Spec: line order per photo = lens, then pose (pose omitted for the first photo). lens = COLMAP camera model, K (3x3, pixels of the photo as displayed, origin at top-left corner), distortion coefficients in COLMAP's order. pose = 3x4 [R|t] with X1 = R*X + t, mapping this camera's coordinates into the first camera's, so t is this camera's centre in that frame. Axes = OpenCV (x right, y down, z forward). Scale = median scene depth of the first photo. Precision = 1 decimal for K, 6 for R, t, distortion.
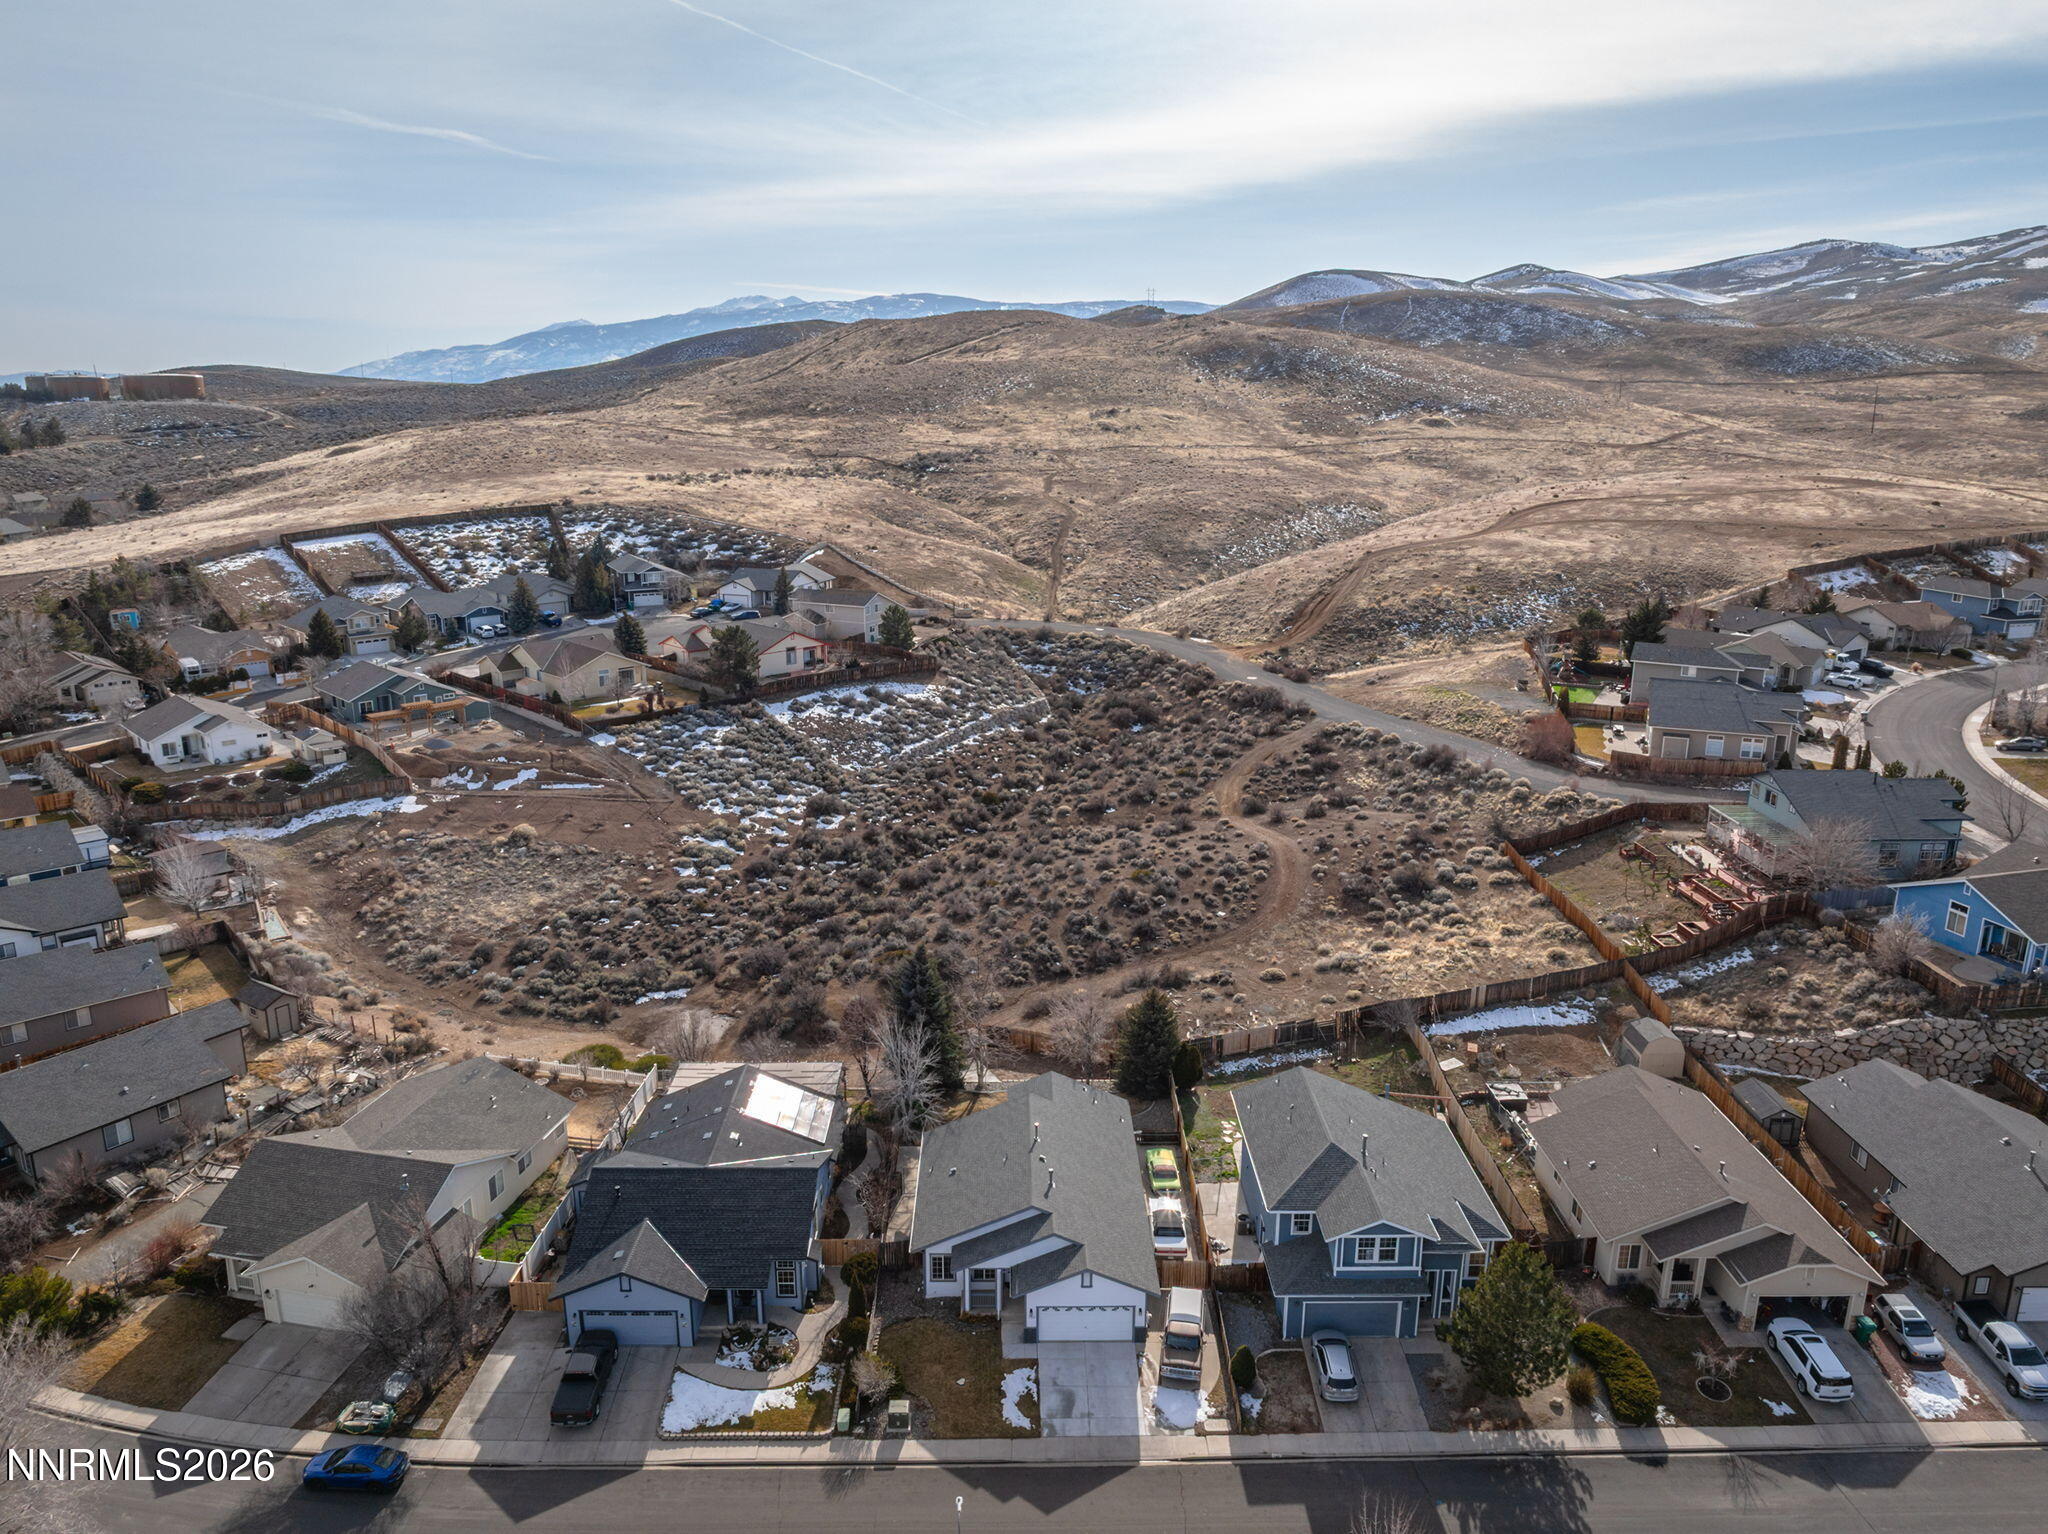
lens RADIAL K [[1446.0, 0, 1022.2], [0, 1446.0, 771.0], [0, 0, 1]] dist [-0.030639, 0.017396]
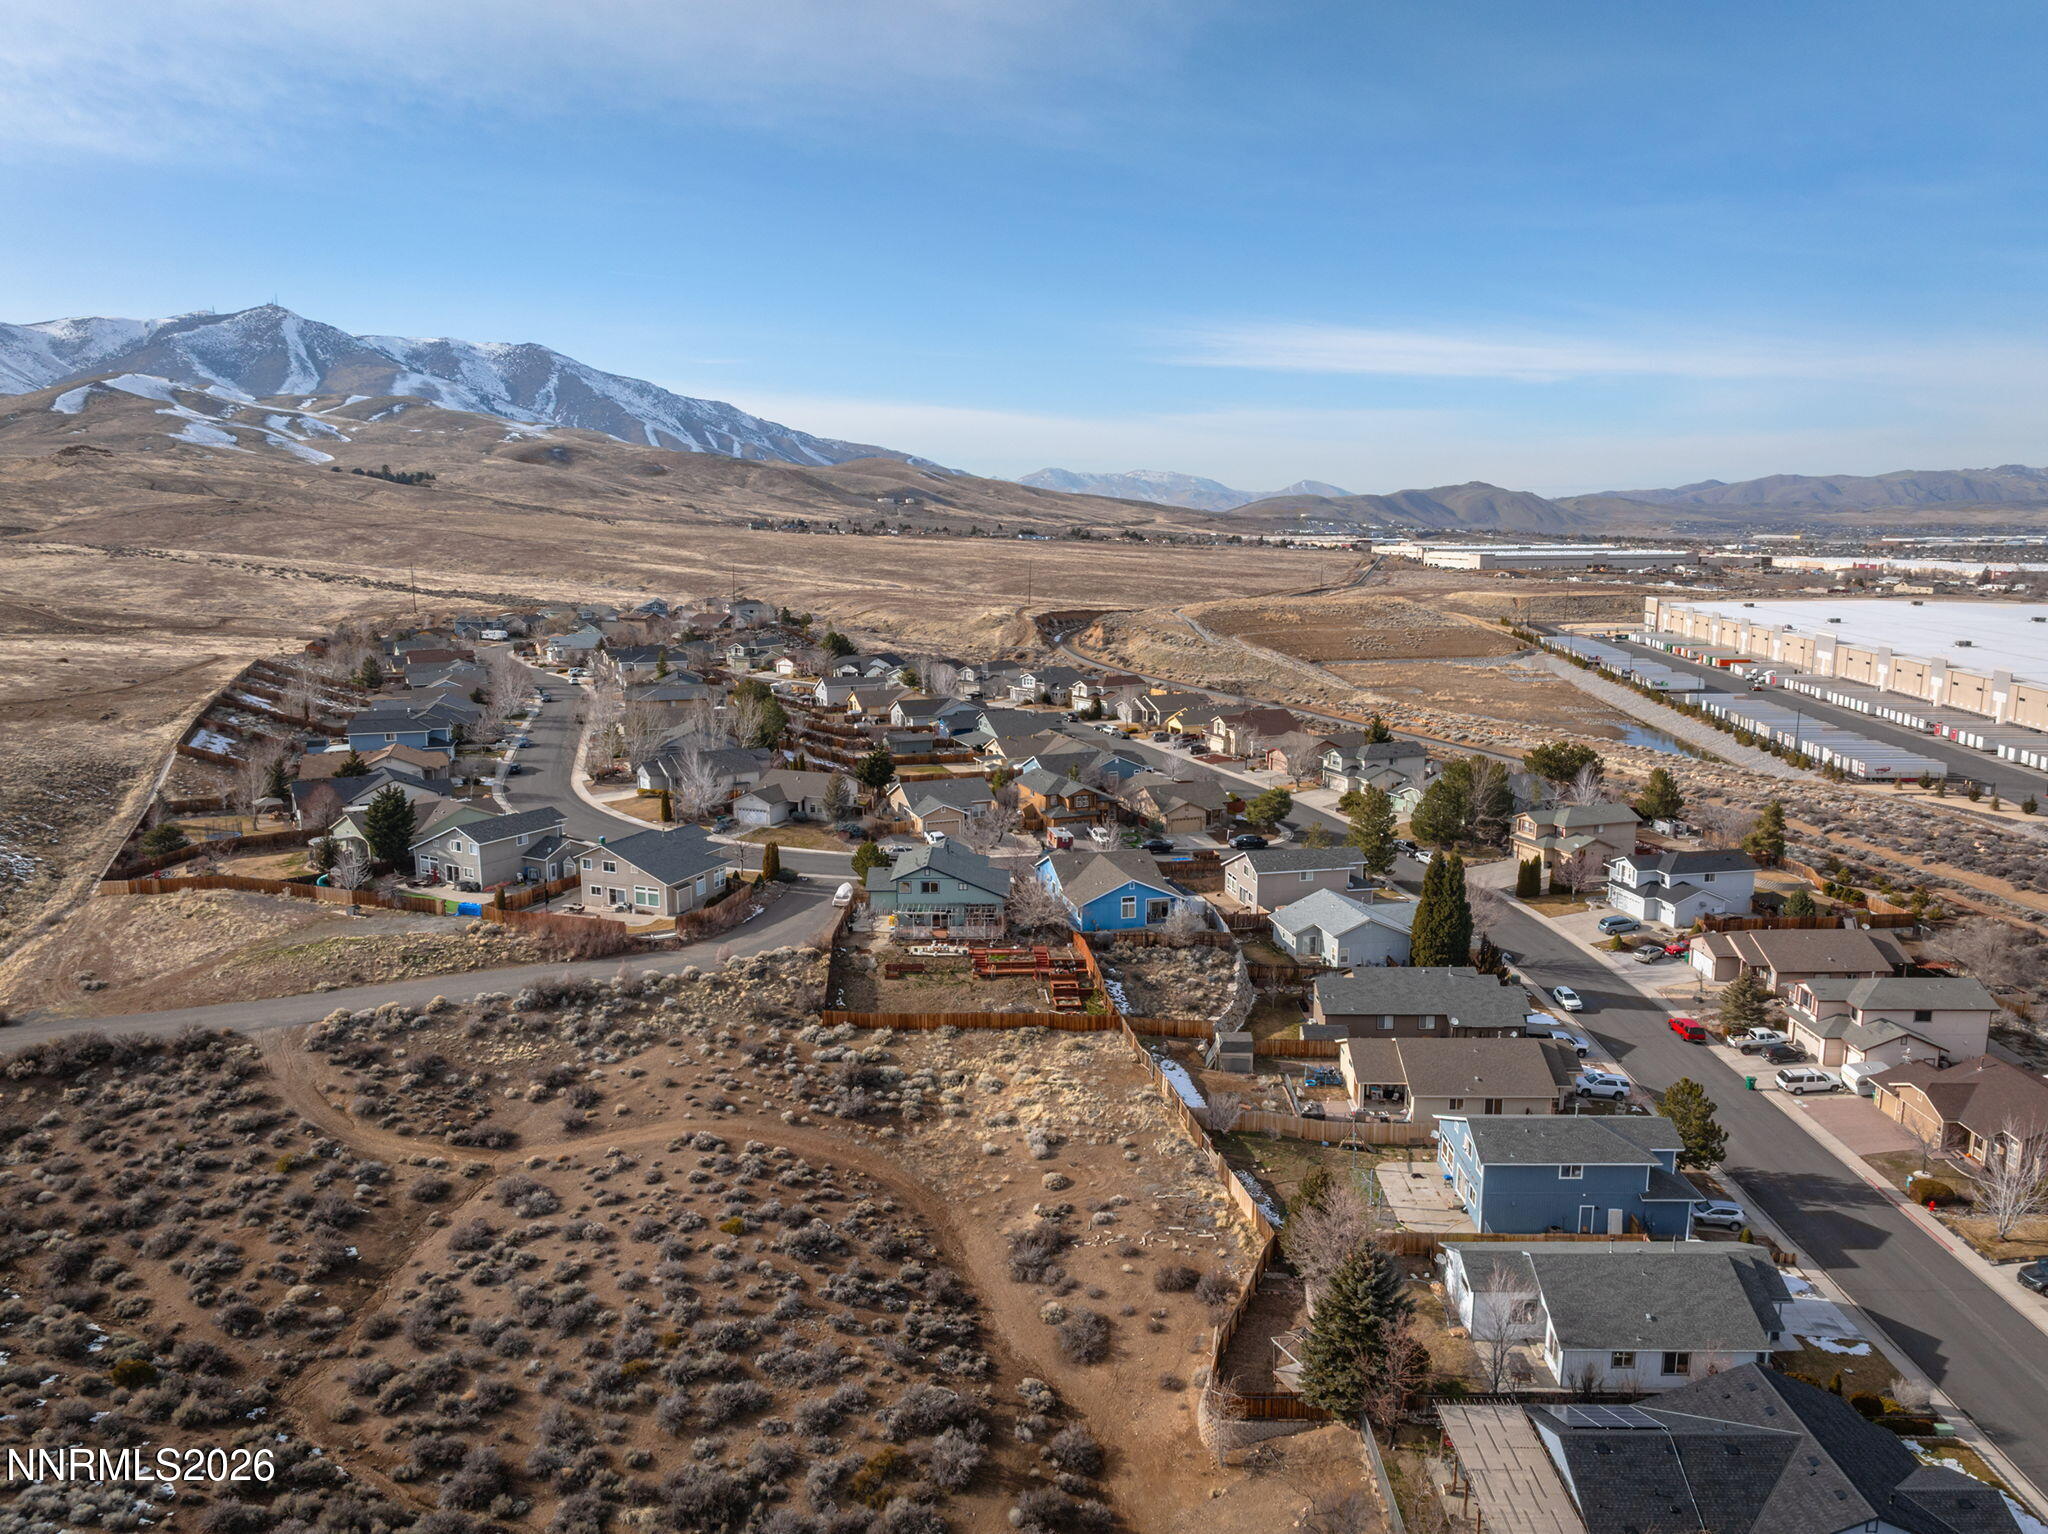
lens RADIAL K [[1446.0, 0, 1036.1], [0, 1446.0, 719.3], [0, 0, 1]] dist [-0.030639, 0.017396]
pose [[0.023859, -0.145138, 0.989124, -0.555130], [0.262292, 0.955653, 0.133900, -0.215394], [-0.964693, 0.256245, 0.060869, 0.672983]]
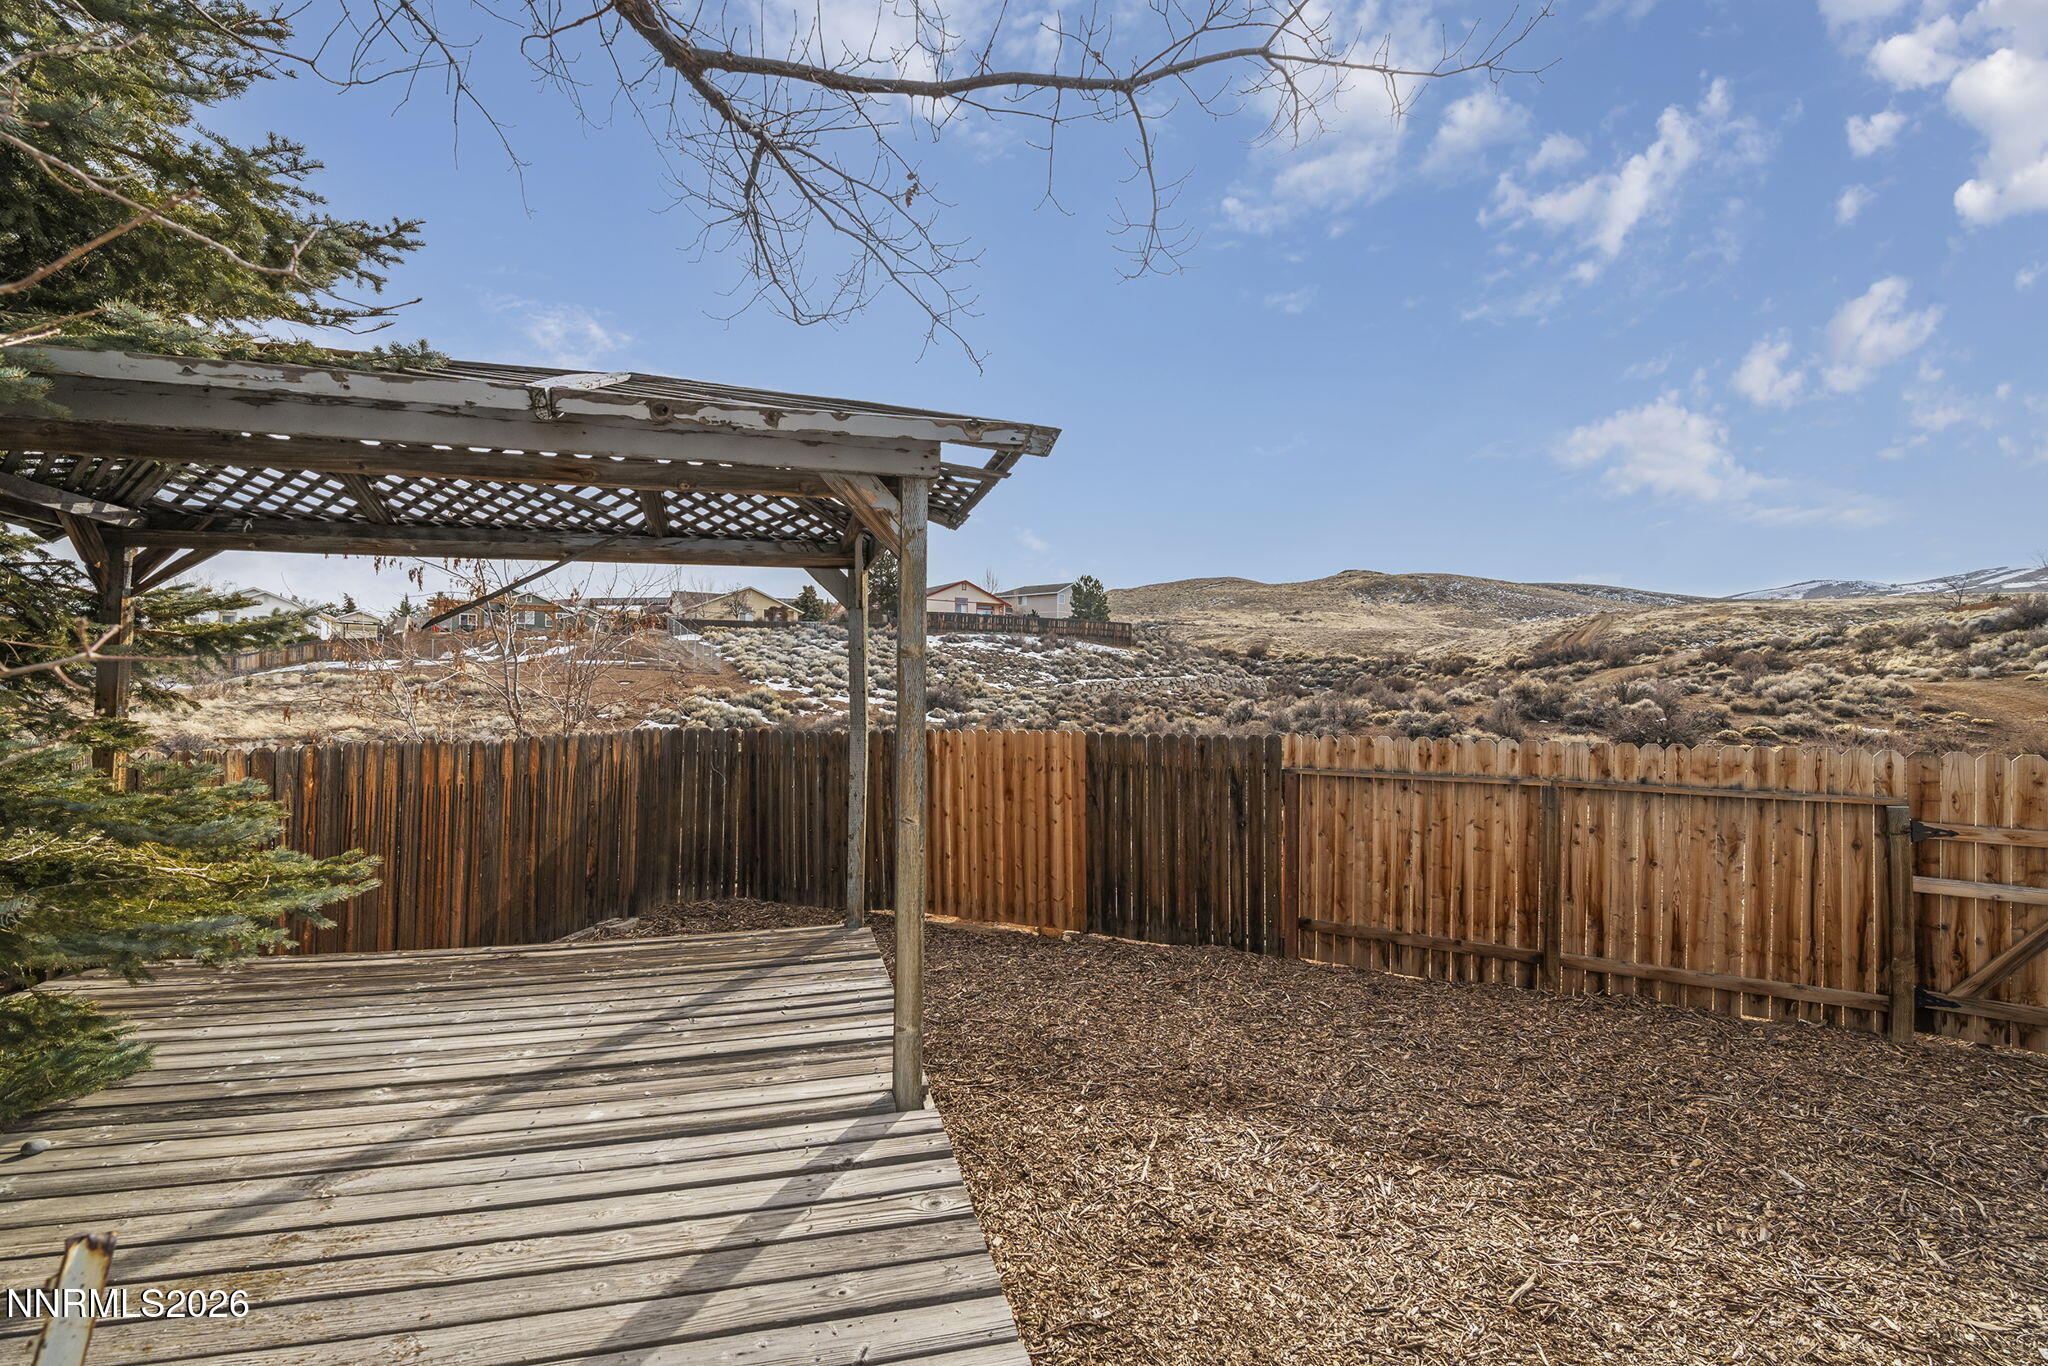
lens RADIAL K [[920.5, 0, 1016.5], [0, 920.5, 680.0], [0, 0, 1]] dist [-0.002303, 0.001910]
pose [[0.976059, 0.004896, -0.217451, -0.009839], [-0.063548, 0.962544, -0.263573, 0.135549], [0.208016, 0.271081, 0.939811, 0.649115]]
